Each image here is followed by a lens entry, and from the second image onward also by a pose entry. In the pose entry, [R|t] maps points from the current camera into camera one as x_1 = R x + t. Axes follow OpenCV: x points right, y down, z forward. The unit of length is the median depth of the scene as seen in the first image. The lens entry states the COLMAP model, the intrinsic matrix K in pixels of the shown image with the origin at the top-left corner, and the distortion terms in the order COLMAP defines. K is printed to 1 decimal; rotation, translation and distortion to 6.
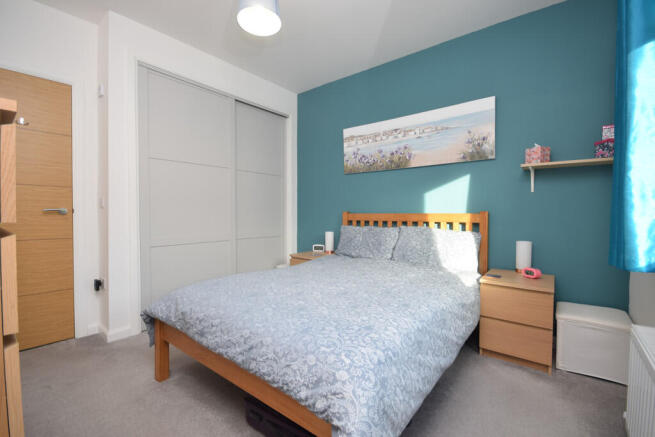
lens RADIAL K [[290.9, 0, 327.5], [0, 290.9, 218.5], [0, 0, 1]] dist [-0.001122, -0.000148]
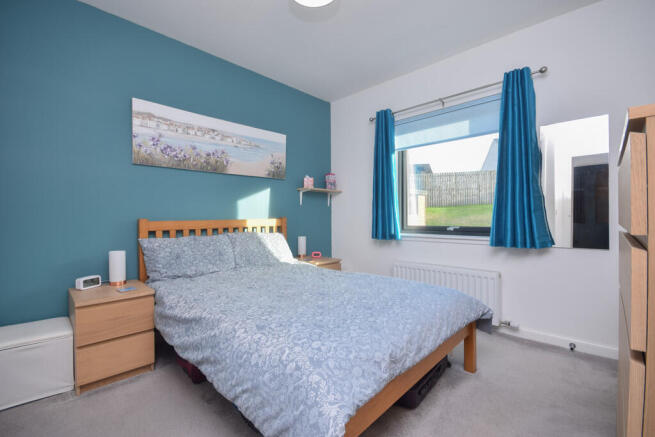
lens RADIAL K [[290.9, 0, 327.5], [0, 290.9, 218.5], [0, 0, 1]] dist [-0.001122, -0.000148]
pose [[0.092402, -0.007759, 0.995692, -0.656933], [0.030651, 0.999518, 0.004944, -0.015804], [-0.995250, 0.030062, 0.092595, 0.556193]]
